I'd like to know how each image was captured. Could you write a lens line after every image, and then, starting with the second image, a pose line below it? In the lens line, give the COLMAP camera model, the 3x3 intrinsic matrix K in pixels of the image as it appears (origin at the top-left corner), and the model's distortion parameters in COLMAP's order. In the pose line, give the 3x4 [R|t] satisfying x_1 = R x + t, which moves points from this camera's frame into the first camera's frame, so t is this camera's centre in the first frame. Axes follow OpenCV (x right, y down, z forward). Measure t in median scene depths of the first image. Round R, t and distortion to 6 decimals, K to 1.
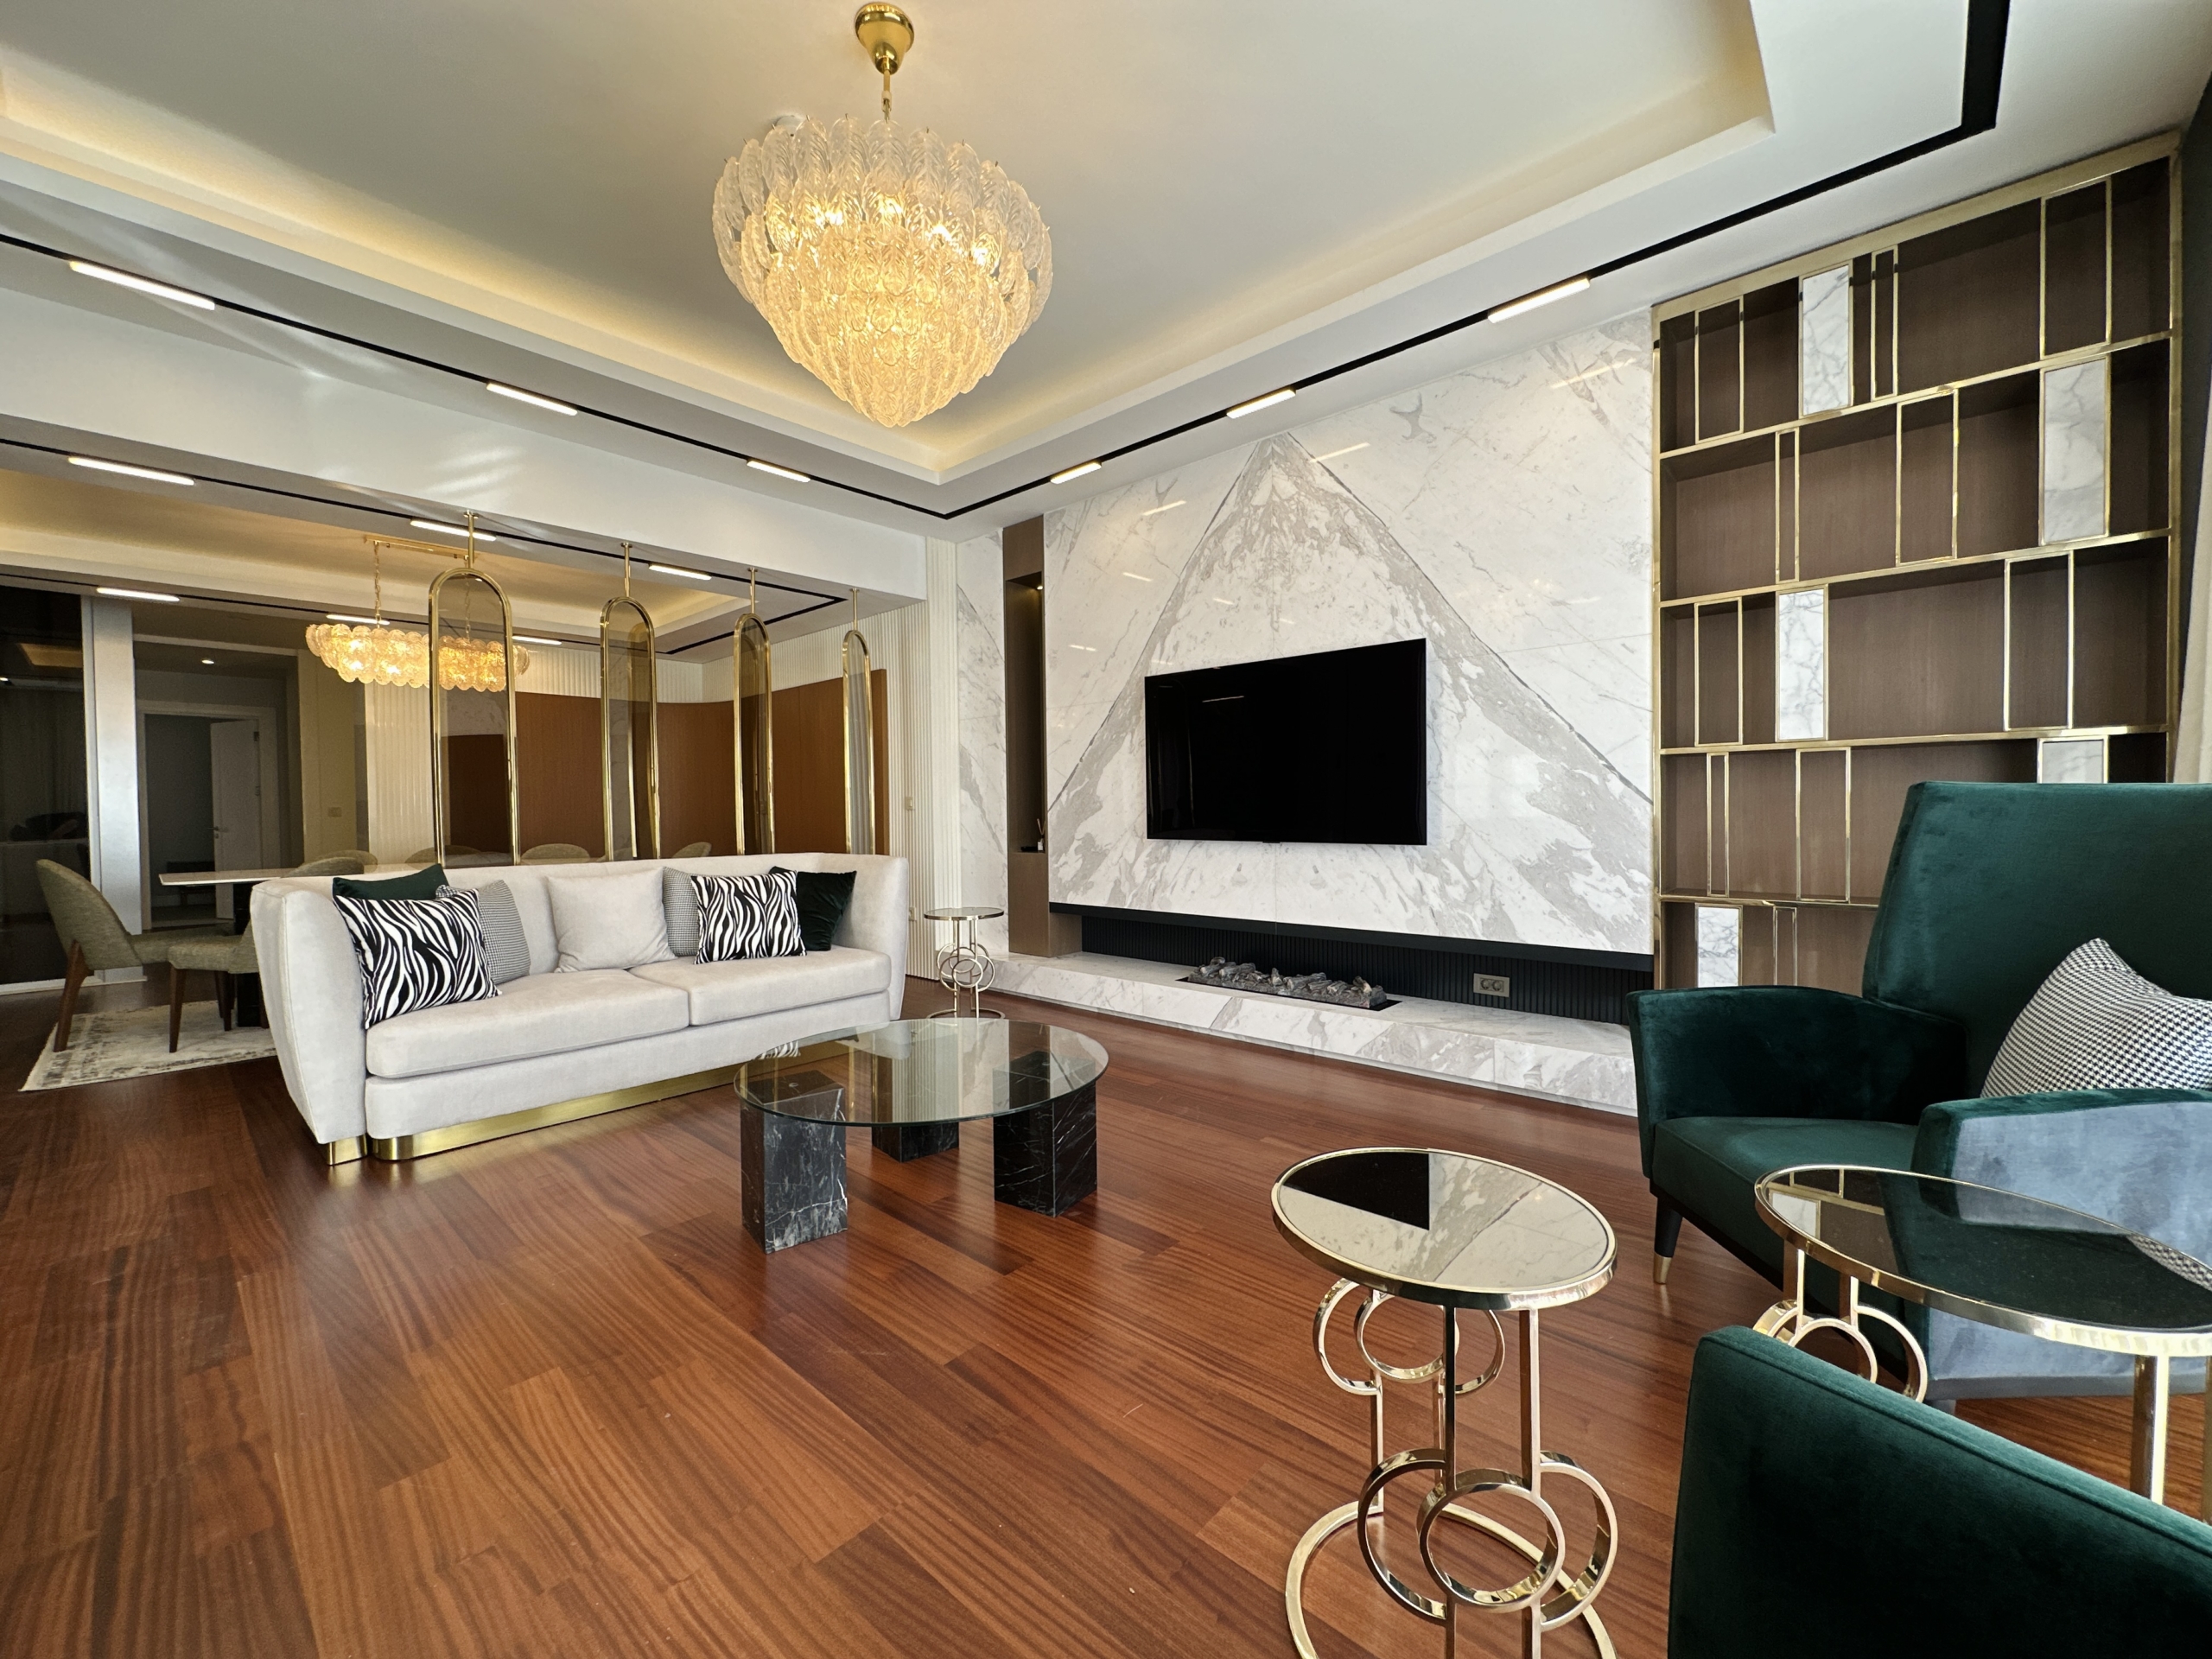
lens RADIAL K [[879.3, 0, 1130.4], [0, 879.3, 829.7], [0, 0, 1]] dist [0.000011, -0.000510]
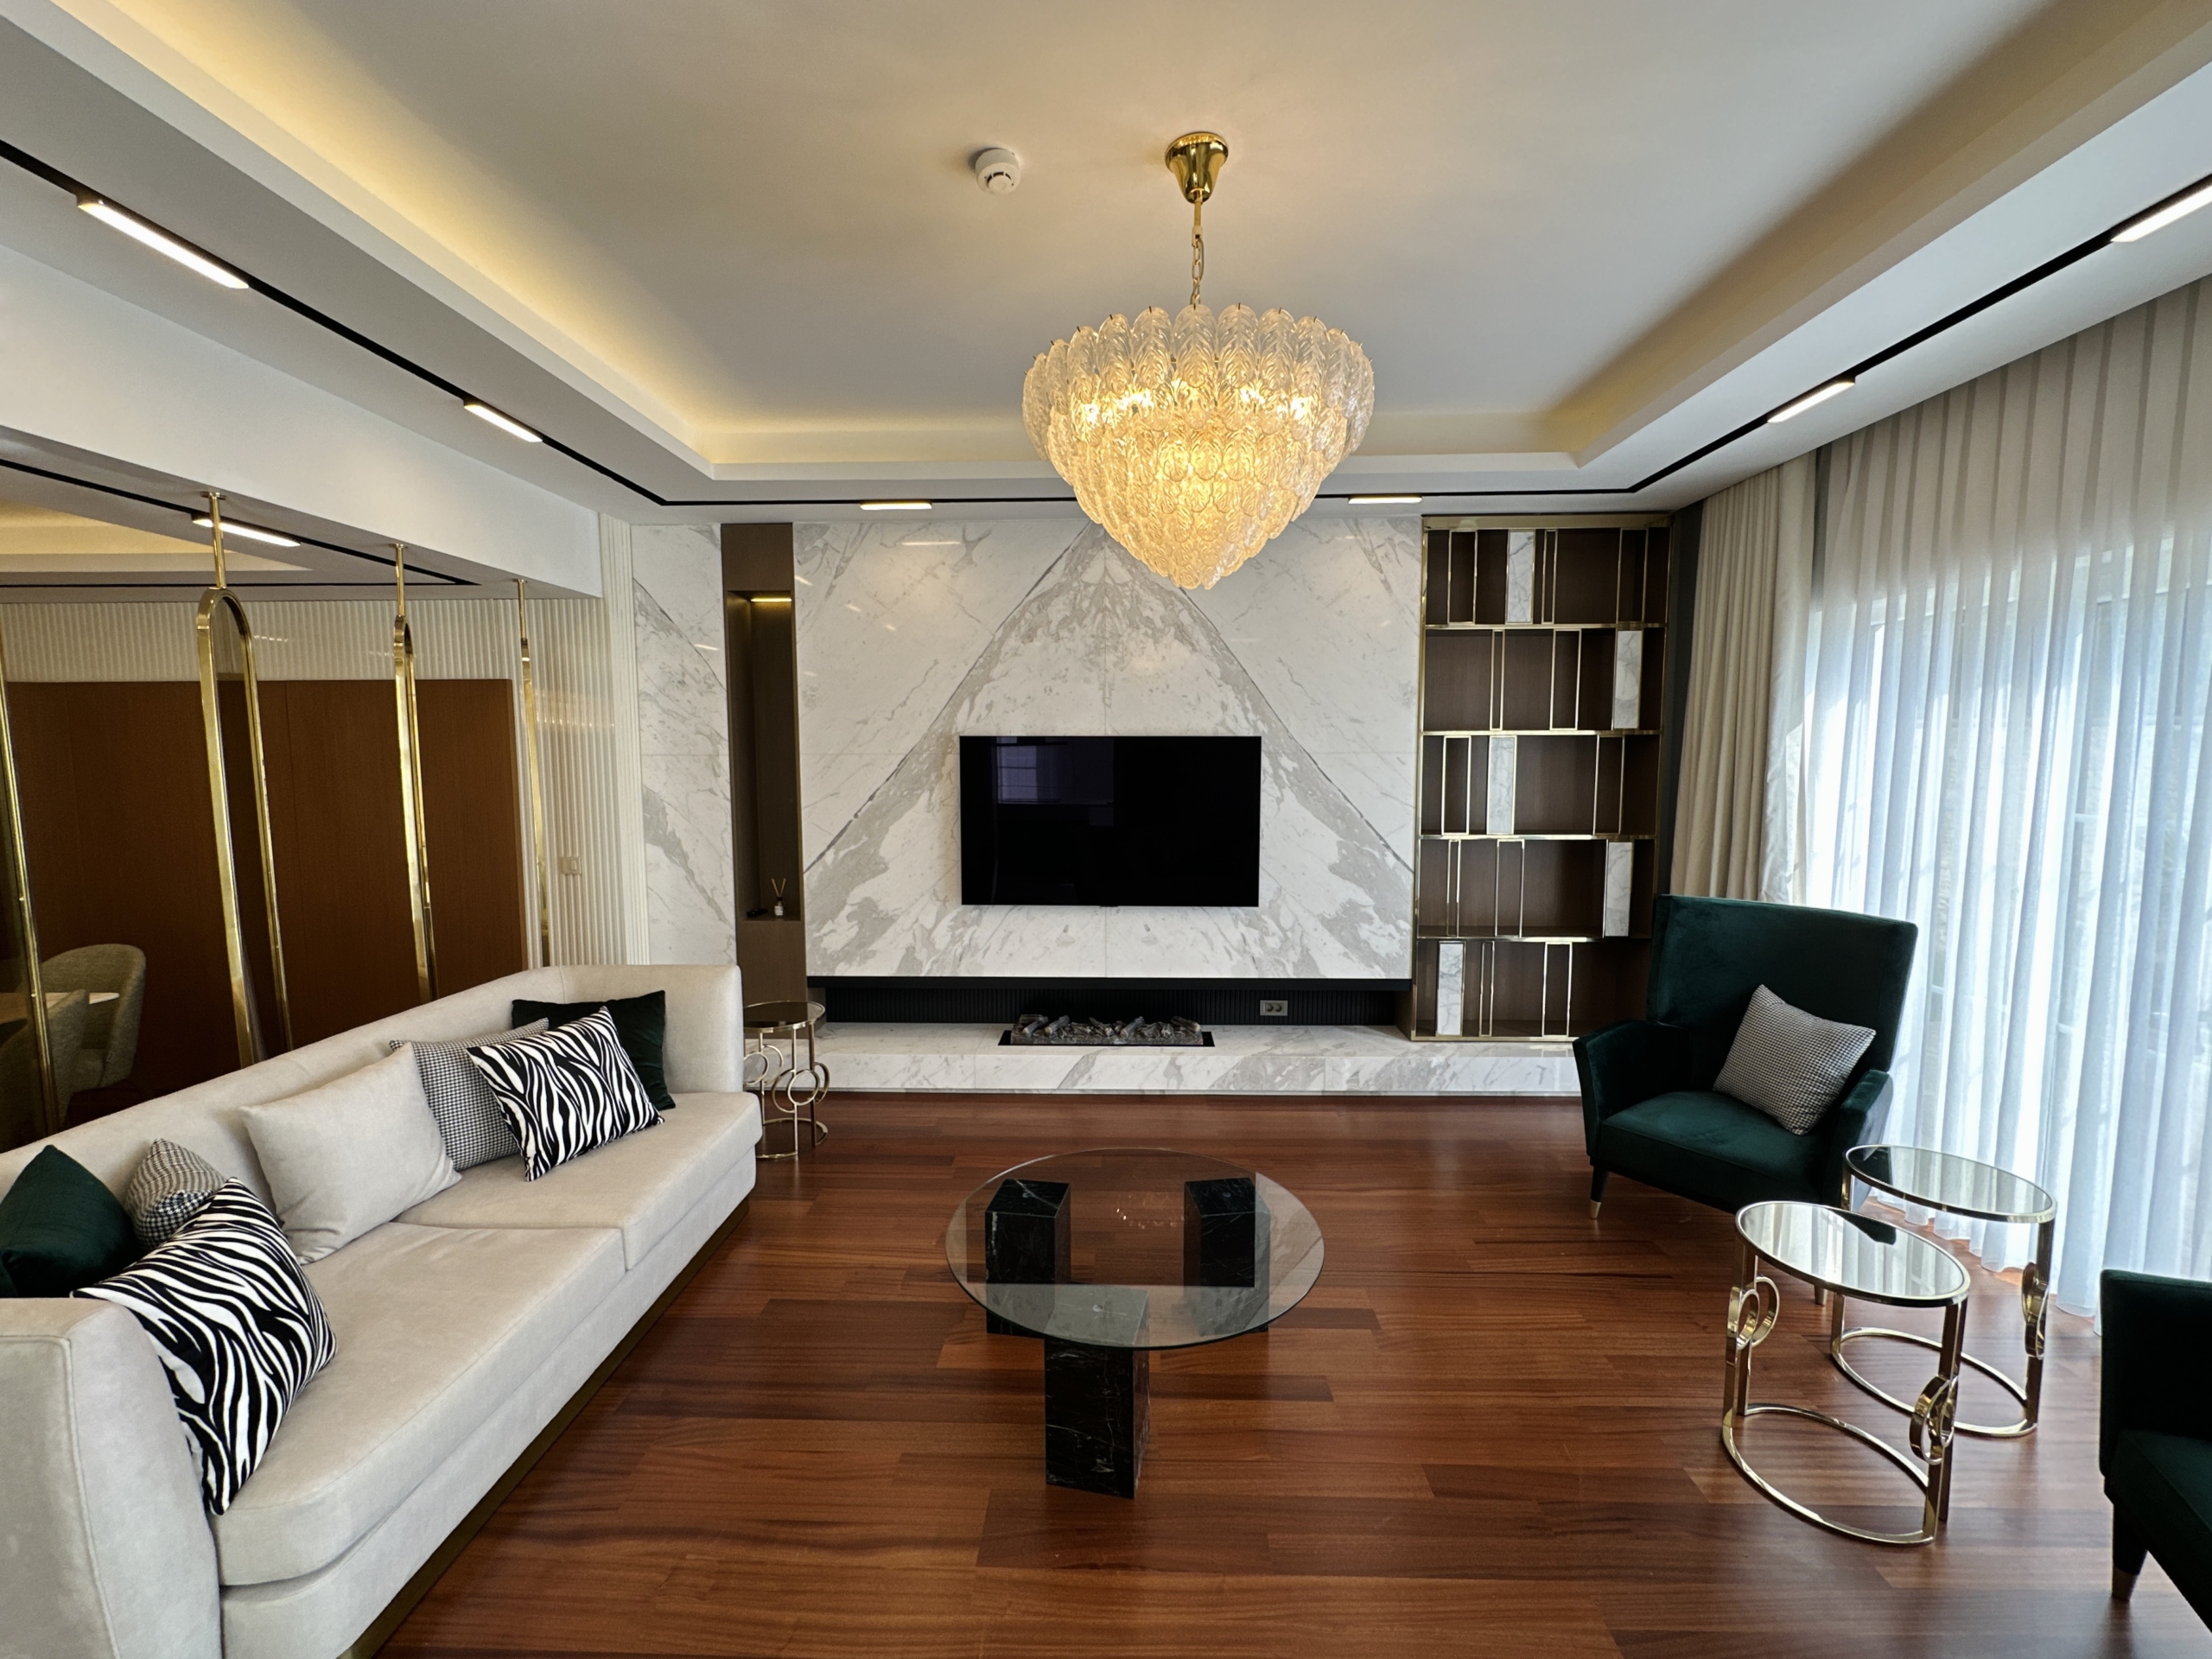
lens RADIAL K [[879.3, 0, 1127.5], [0, 879.3, 830.2], [0, 0, 1]] dist [0.000011, -0.000510]
pose [[0.764249, -0.040290, 0.643662, -0.546157], [0.004136, 0.998332, 0.057580, -0.149742], [-0.644908, -0.041343, 0.763141, 0.182973]]
